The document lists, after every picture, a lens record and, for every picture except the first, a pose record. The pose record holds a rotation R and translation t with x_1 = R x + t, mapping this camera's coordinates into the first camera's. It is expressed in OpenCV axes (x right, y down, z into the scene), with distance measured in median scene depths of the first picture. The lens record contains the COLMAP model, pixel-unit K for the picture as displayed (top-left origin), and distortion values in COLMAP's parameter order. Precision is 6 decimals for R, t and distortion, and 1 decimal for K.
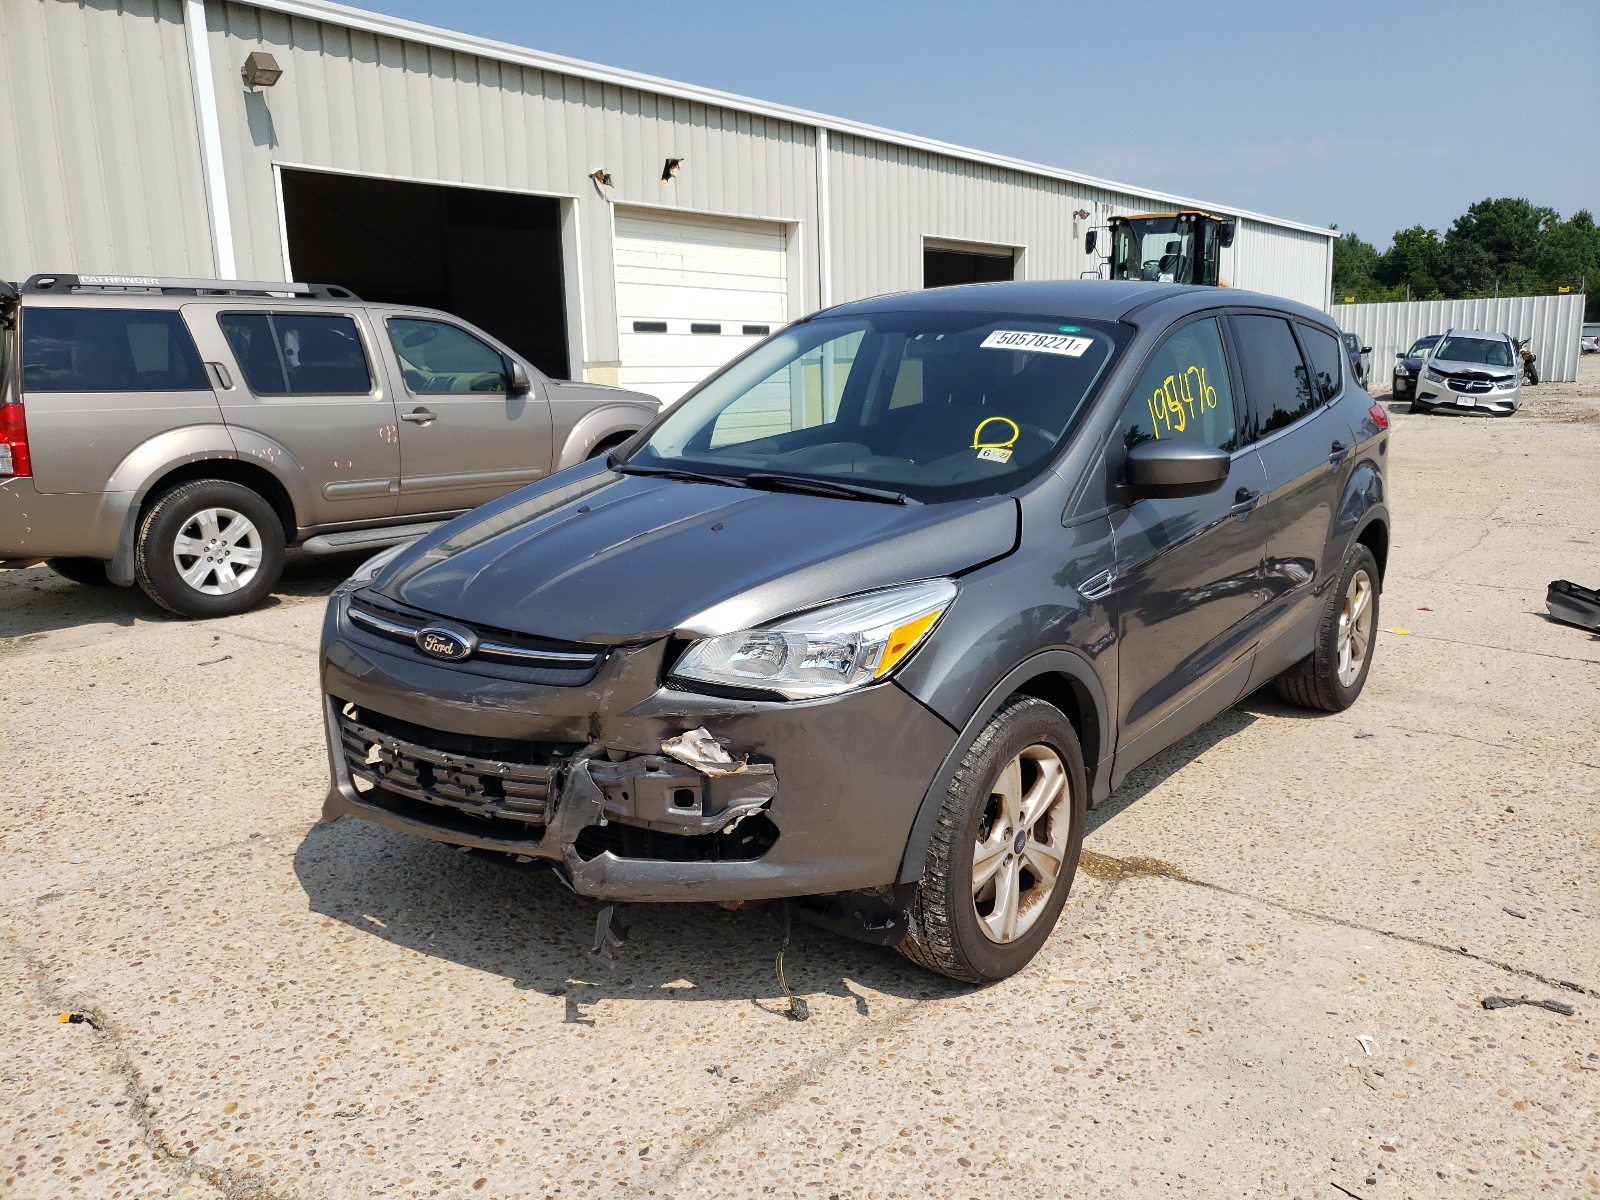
lens RADIAL K [[1199.0, 0, 800.0], [0, 1199.0, 600.0], [0, 0, 1]] dist [-0.007951, 0.053284]
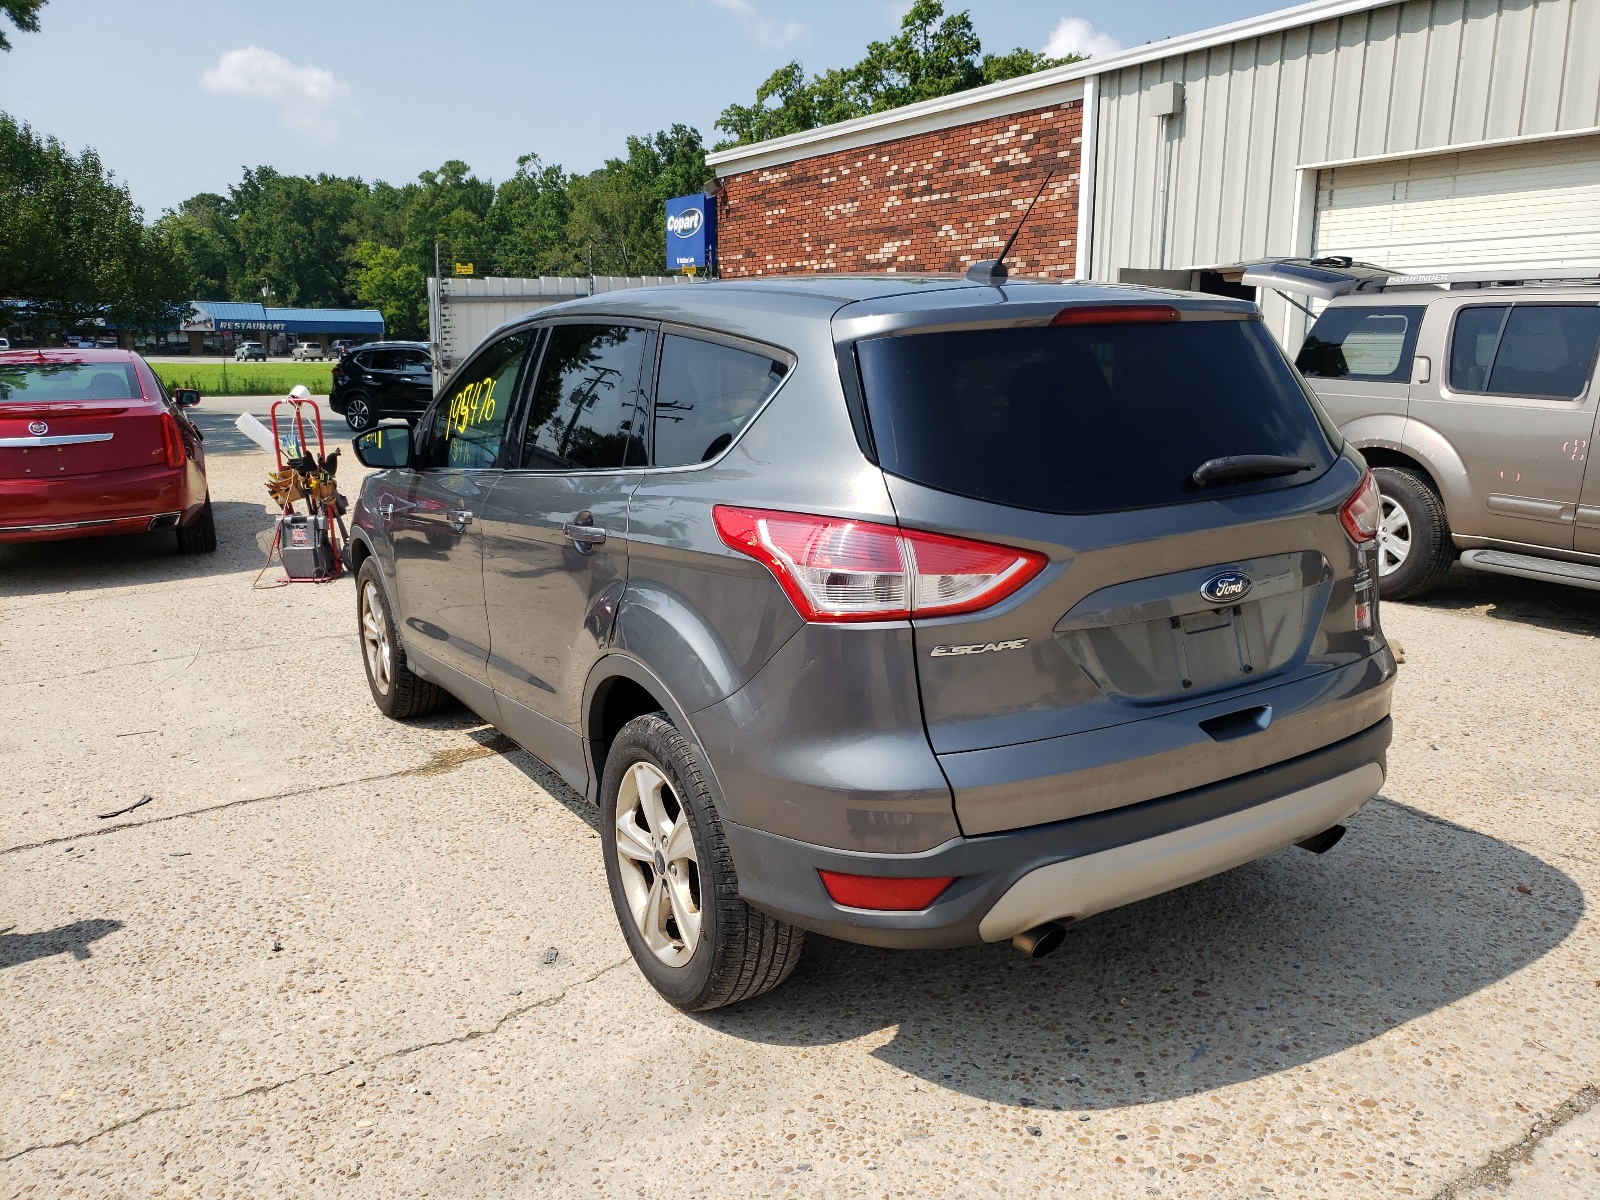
lens RADIAL K [[1199.0, 0, 800.0], [0, 1199.0, 600.0], [0, 0, 1]] dist [-0.007951, 0.053284]
pose [[-0.303146, 0.212005, -0.929062, 0.989537], [-0.198901, 0.939389, 0.279261, -0.276917], [0.931955, 0.269449, -0.242604, 1.226456]]
